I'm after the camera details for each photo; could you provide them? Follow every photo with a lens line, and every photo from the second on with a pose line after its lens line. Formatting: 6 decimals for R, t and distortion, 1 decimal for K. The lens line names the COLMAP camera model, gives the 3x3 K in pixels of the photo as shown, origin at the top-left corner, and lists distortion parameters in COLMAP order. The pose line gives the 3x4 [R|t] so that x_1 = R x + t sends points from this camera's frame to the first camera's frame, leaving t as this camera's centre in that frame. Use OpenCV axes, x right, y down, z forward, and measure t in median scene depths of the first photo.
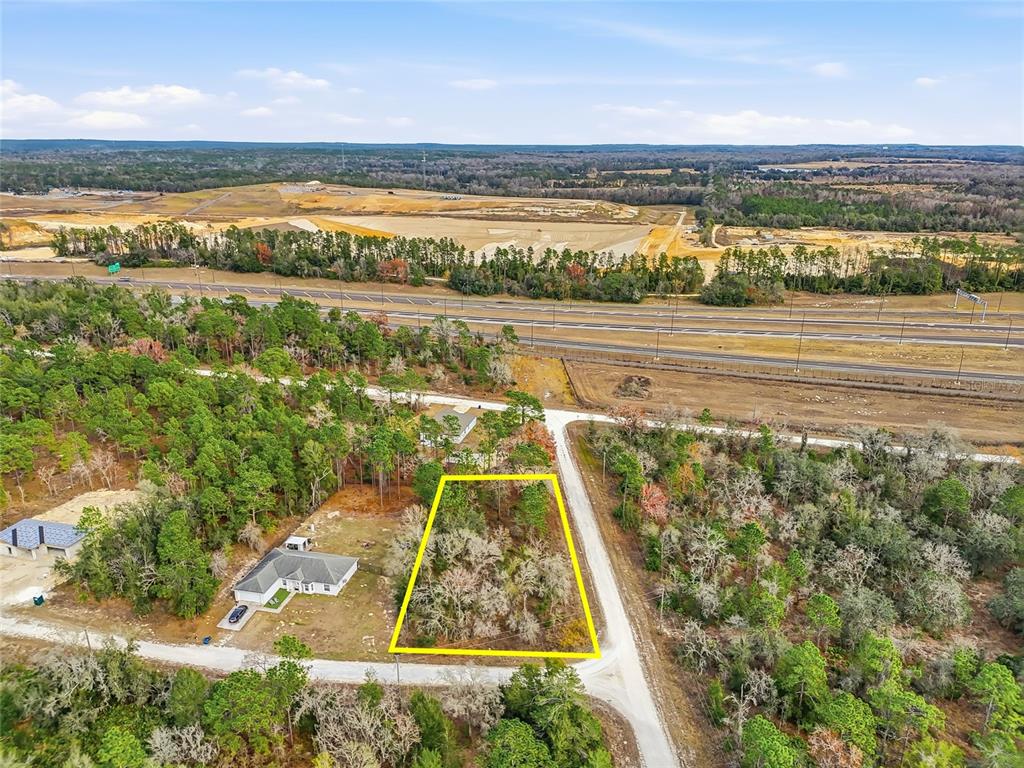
lens RADIAL K [[752.7, 0, 515.7], [0, 752.7, 385.0], [0, 0, 1]] dist [0.061516, -0.052976]
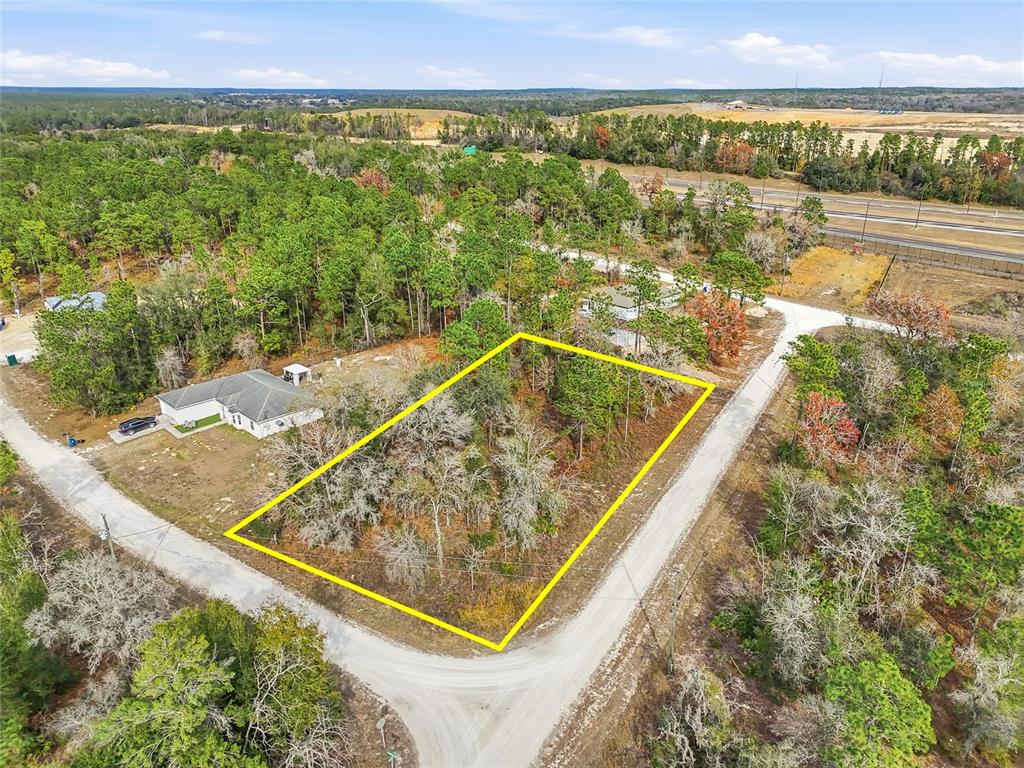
lens RADIAL K [[752.7, 0, 515.2], [0, 752.7, 389.9], [0, 0, 1]] dist [0.061516, -0.052976]
pose [[0.839953, 0.194750, -0.506509, 0.227096], [-0.163224, 0.980830, 0.106445, 0.098519], [0.517529, -0.006734, 0.855639, 0.423744]]
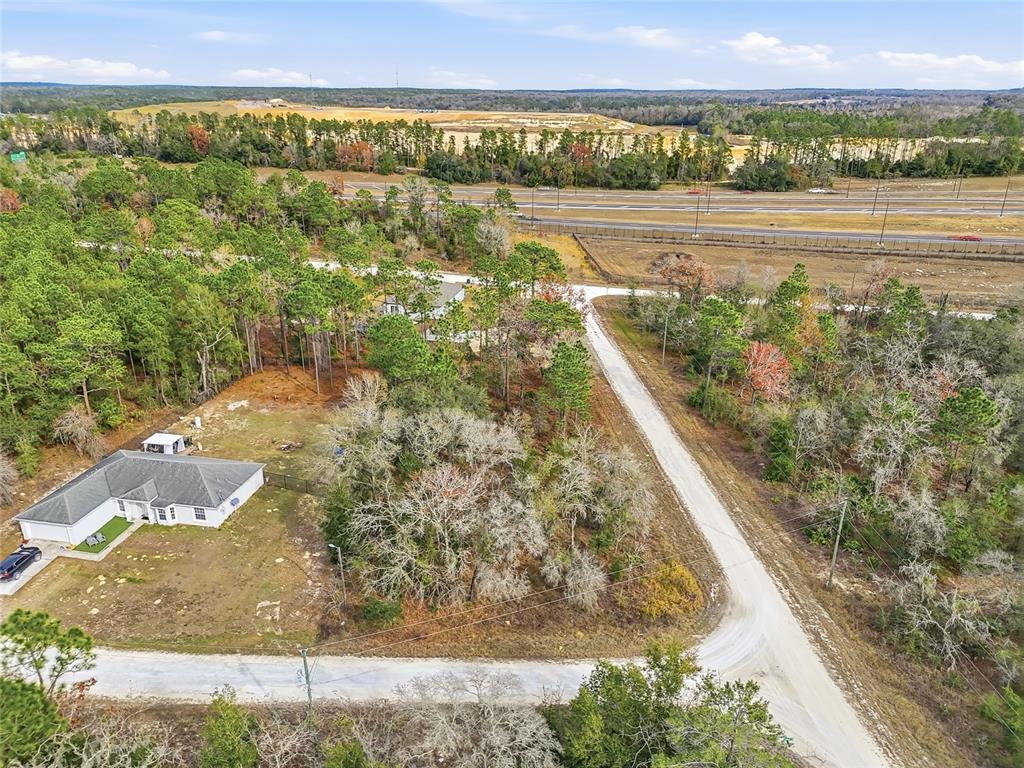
lens RADIAL K [[752.7, 0, 514.3], [0, 752.7, 381.8], [0, 0, 1]] dist [0.061516, -0.052976]
pose [[0.999673, -0.010143, 0.023454, -0.028915], [0.008828, 0.998420, 0.055502, 0.114363], [-0.023980, -0.055277, 0.998183, 0.360931]]
